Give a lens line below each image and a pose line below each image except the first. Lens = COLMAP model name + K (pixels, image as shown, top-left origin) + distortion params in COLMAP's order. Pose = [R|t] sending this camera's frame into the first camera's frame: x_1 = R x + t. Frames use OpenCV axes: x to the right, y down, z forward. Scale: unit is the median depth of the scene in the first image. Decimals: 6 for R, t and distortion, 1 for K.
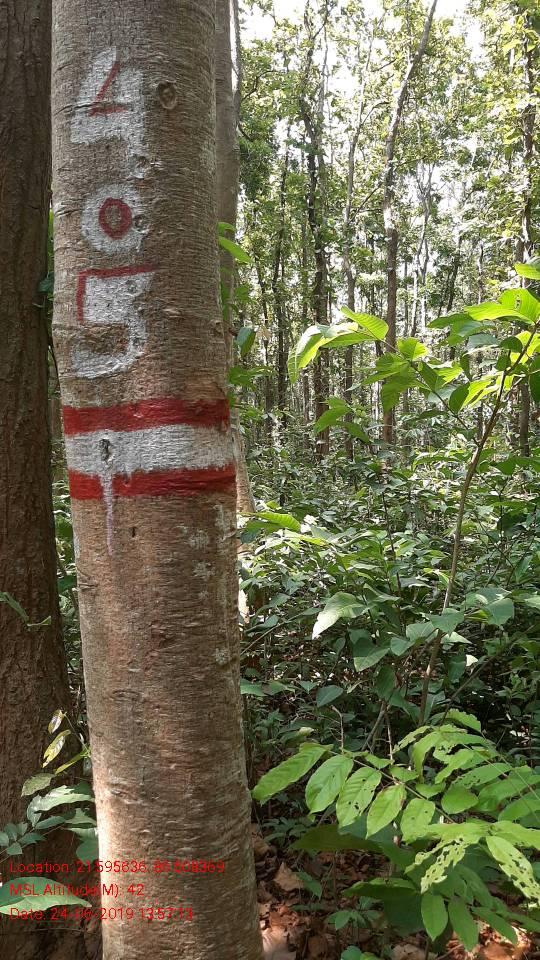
lens RADIAL K [[757.8, 0, 275.0], [0, 757.8, 477.9], [0, 0, 1]] dist [0.093800, -0.187210]
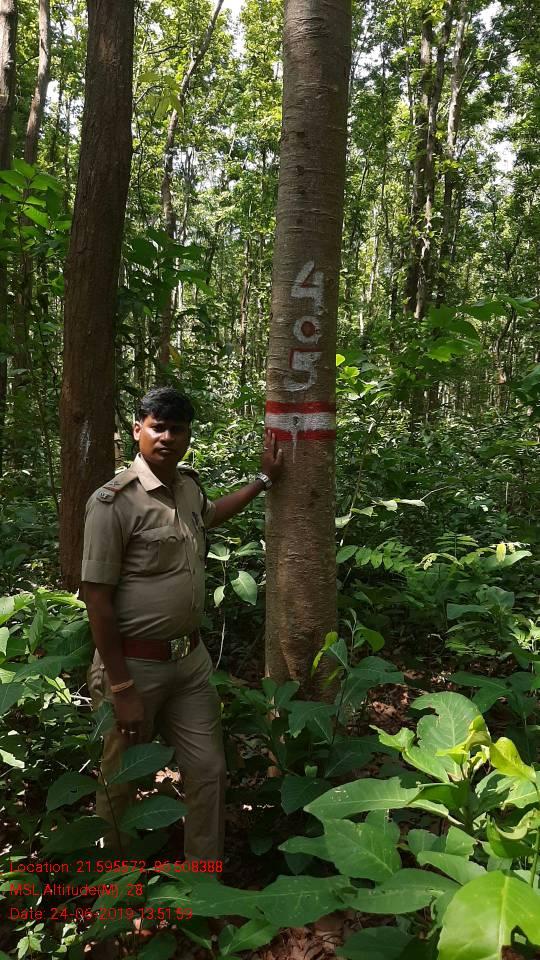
lens RADIAL K [[757.8, 0, 275.0], [0, 757.8, 477.9], [0, 0, 1]] dist [0.093800, -0.187210]
pose [[0.937624, 0.026045, 0.346673, -1.151191], [-0.041223, 0.998484, 0.036478, 0.062200], [-0.345198, -0.048493, 0.937276, -1.317154]]
